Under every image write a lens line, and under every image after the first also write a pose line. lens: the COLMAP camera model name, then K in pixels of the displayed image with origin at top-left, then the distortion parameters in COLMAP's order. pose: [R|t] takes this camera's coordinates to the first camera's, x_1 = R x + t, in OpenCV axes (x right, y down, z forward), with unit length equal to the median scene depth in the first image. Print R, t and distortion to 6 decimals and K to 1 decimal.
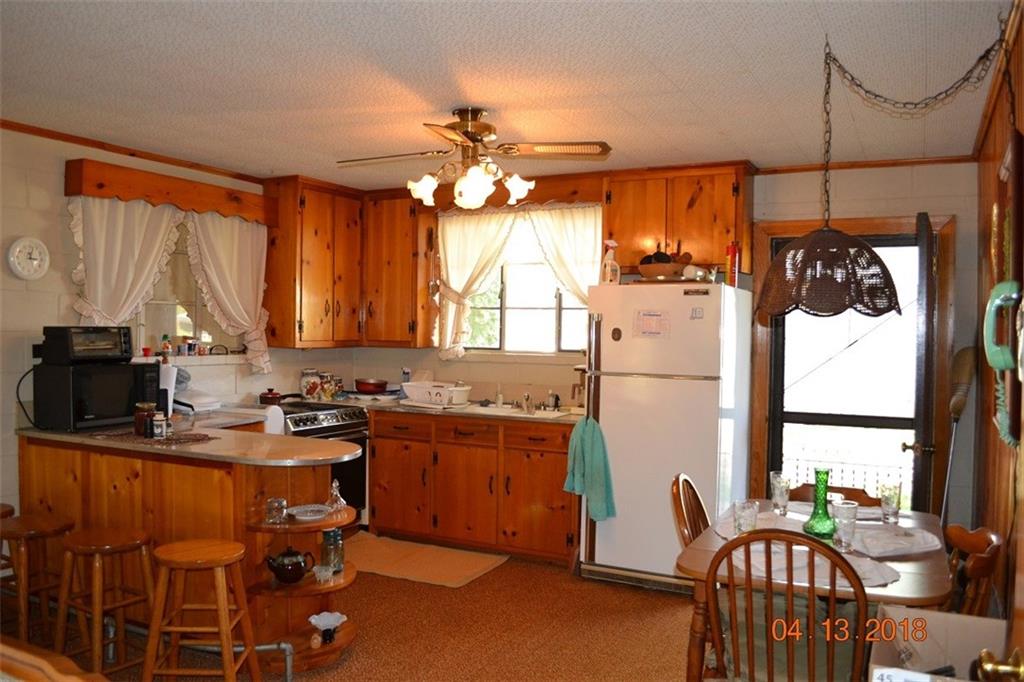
lens RADIAL K [[824.1, 0, 513.5], [0, 824.1, 340.3], [0, 0, 1]] dist [-0.082053, 0.016217]
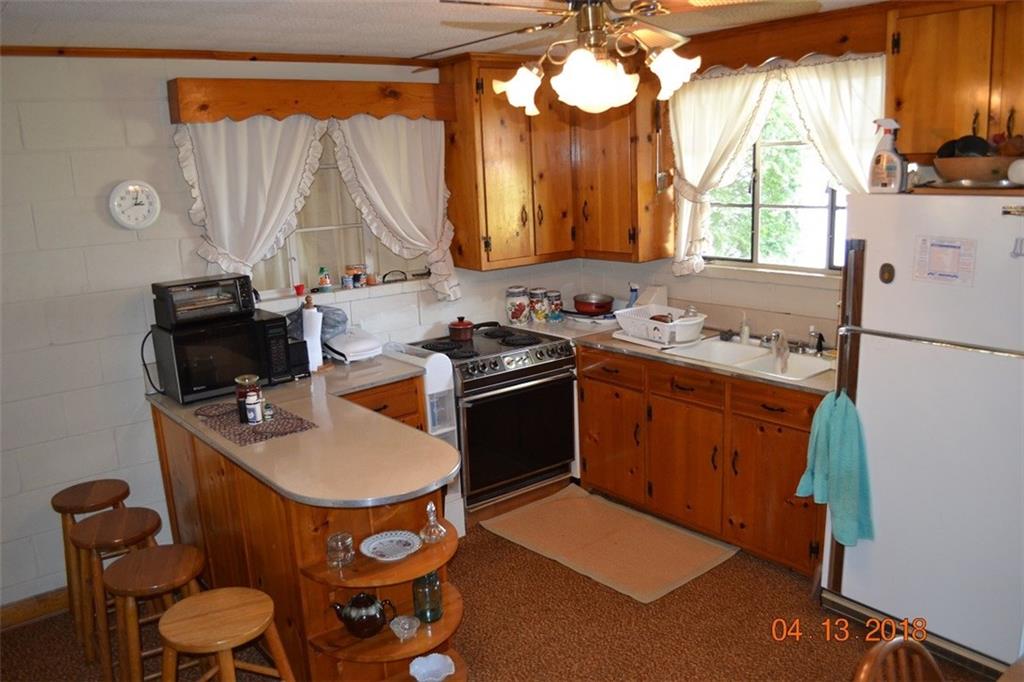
lens RADIAL K [[824.1, 0, 511.2], [0, 824.1, 344.5], [0, 0, 1]] dist [-0.082053, 0.016217]
pose [[0.907101, 0.037162, -0.419268, 0.112912], [0.050414, 0.979332, 0.195877, -0.081419], [0.417882, -0.198817, 0.886480, 0.277599]]
